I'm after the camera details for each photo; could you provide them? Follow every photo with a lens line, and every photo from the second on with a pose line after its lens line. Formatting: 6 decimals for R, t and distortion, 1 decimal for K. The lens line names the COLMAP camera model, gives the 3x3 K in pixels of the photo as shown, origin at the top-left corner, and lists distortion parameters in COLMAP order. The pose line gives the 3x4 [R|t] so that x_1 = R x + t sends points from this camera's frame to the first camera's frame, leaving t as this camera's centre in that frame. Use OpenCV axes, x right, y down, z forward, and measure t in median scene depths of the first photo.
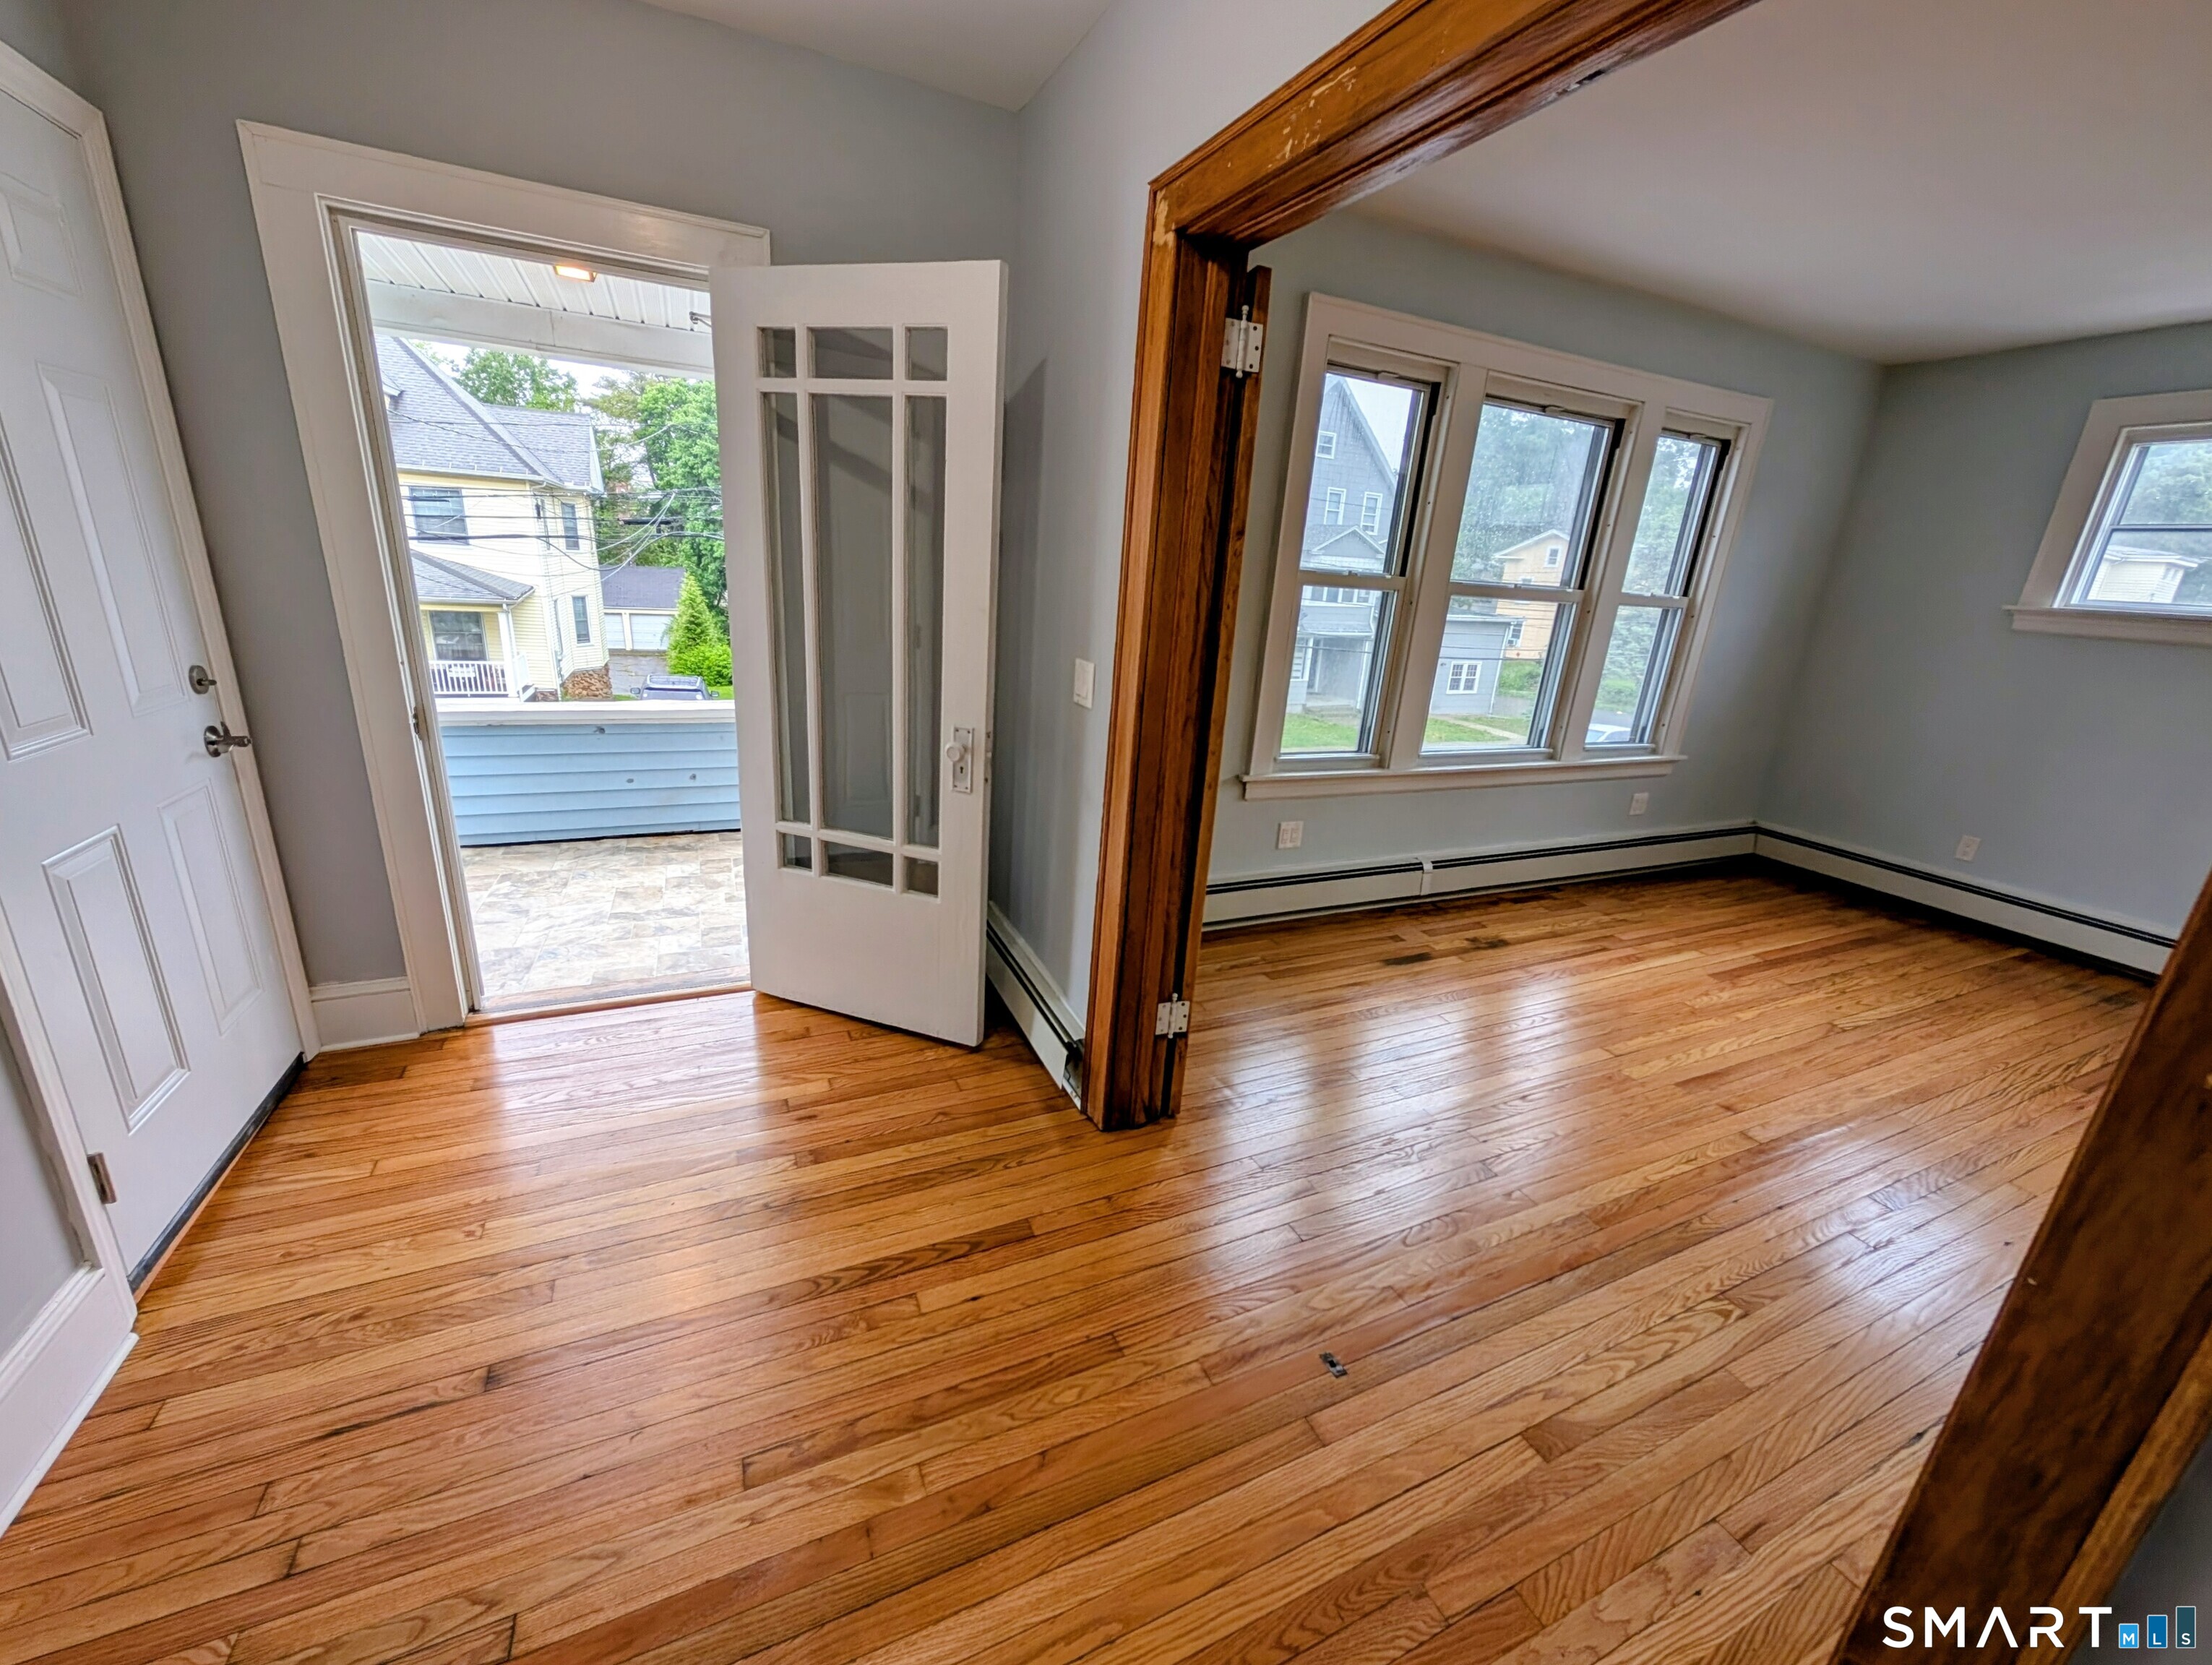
lens RADIAL K [[864.0, 0, 1106.0], [0, 864.0, 832.5], [0, 0, 1]] dist [0.000777, 0.000044]
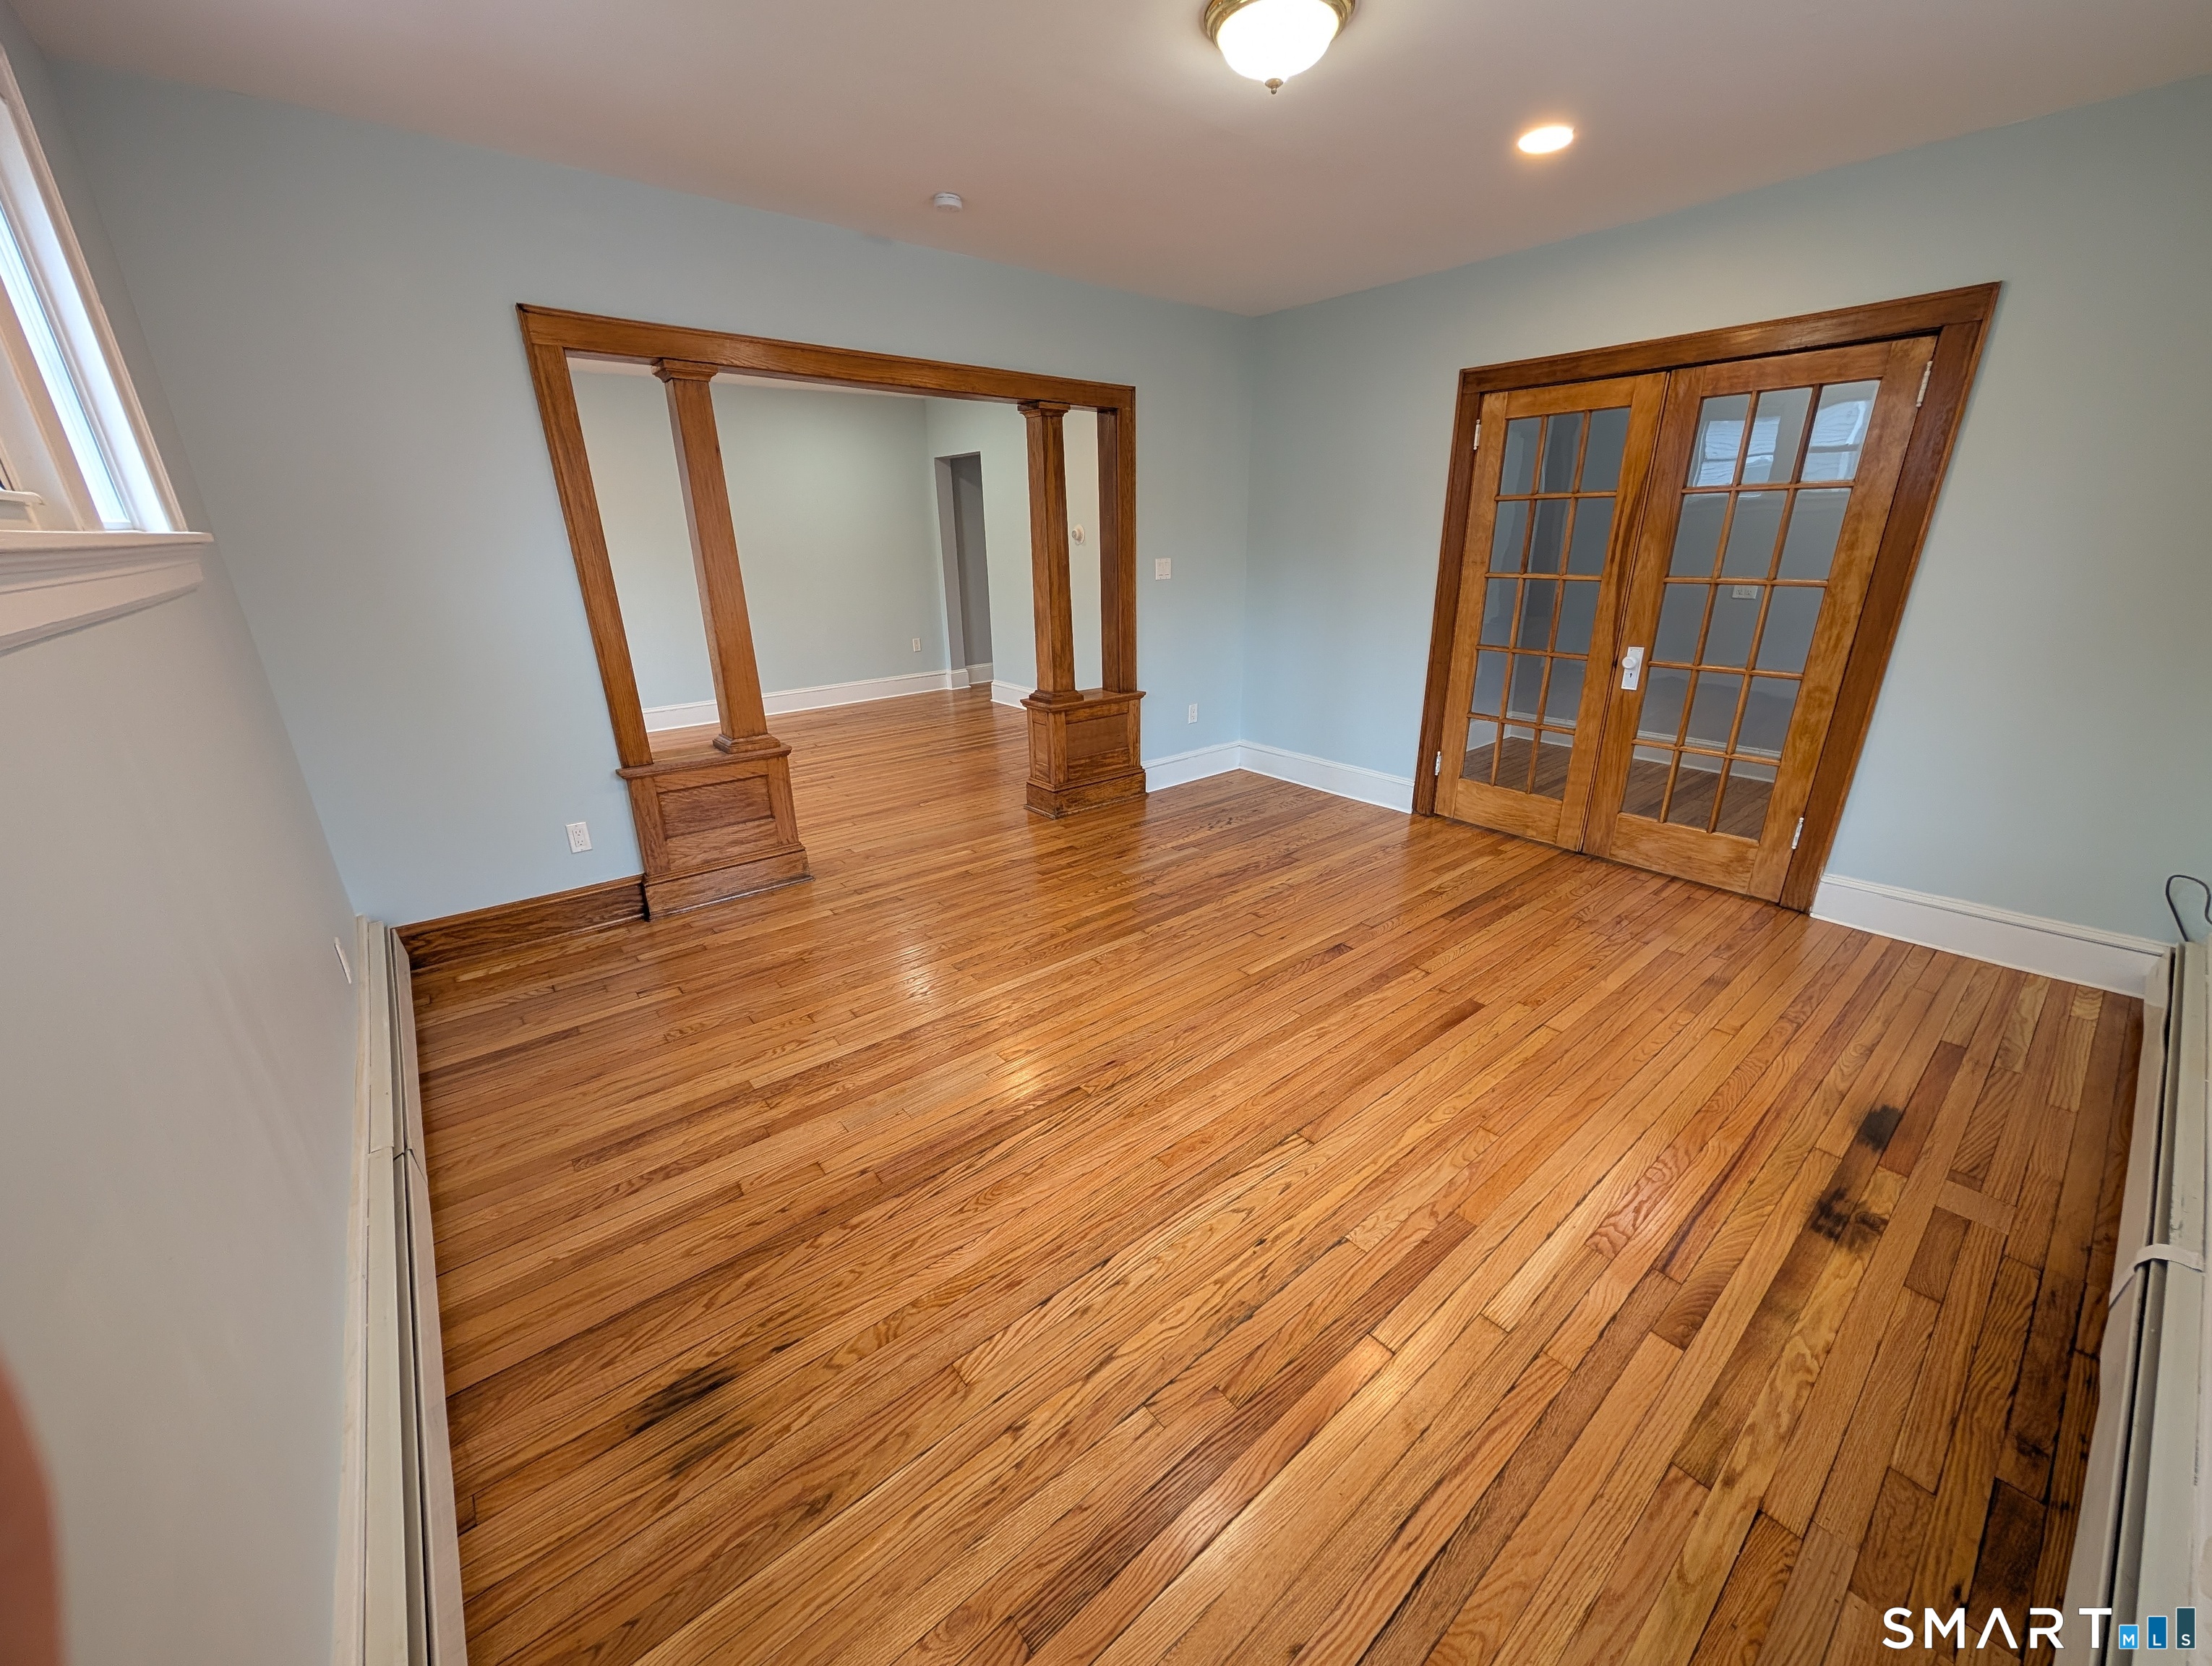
lens RADIAL K [[851.0, 0, 1103.4], [0, 851.0, 832.7], [0, 0, 1]] dist [0.000992, 0.000223]
pose [[-0.966374, 0.043462, -0.253441, 0.950494], [-0.115872, 0.806271, 0.580087, -0.296773], [0.229554, 0.589948, -0.774123, 1.099739]]
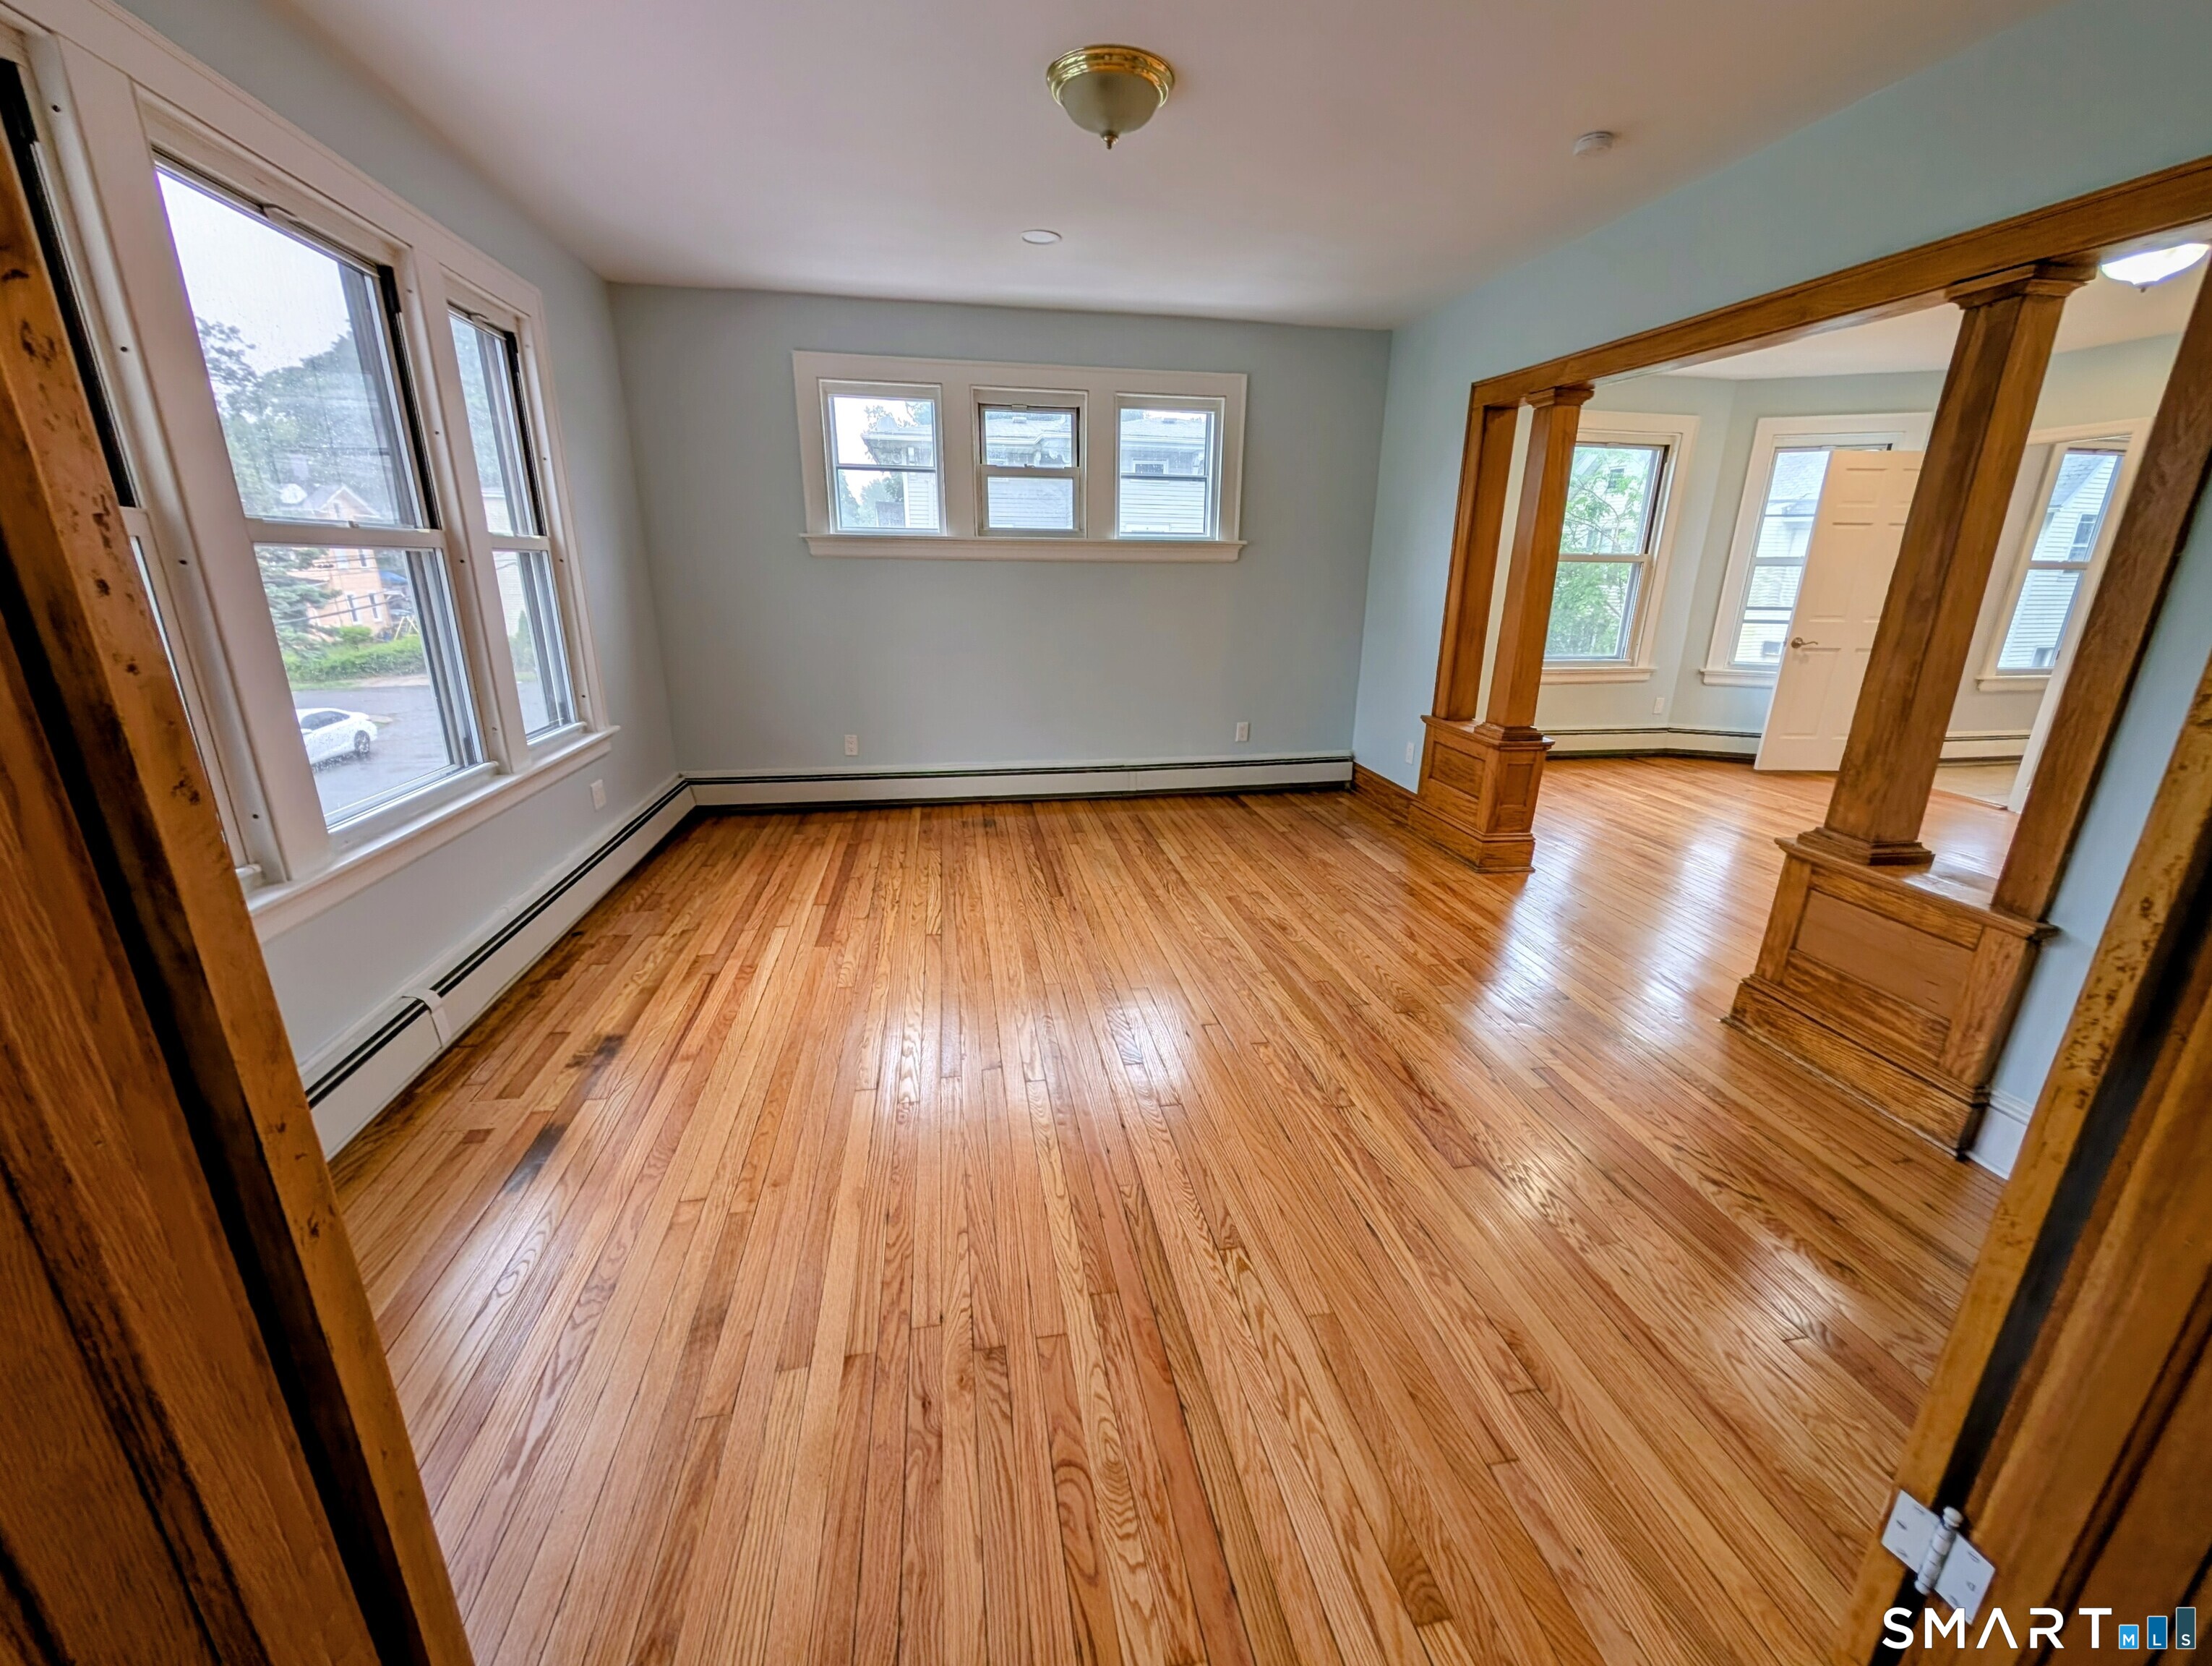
lens RADIAL K [[851.0, 0, 1103.4], [0, 851.0, 832.7], [0, 0, 1]] dist [0.000992, 0.000223]
pose [[0.245406, -0.346385, 0.905424, -0.011059], [0.292027, 0.917015, 0.271668, -0.094236], [-0.924389, 0.197740, 0.326195, 0.353819]]
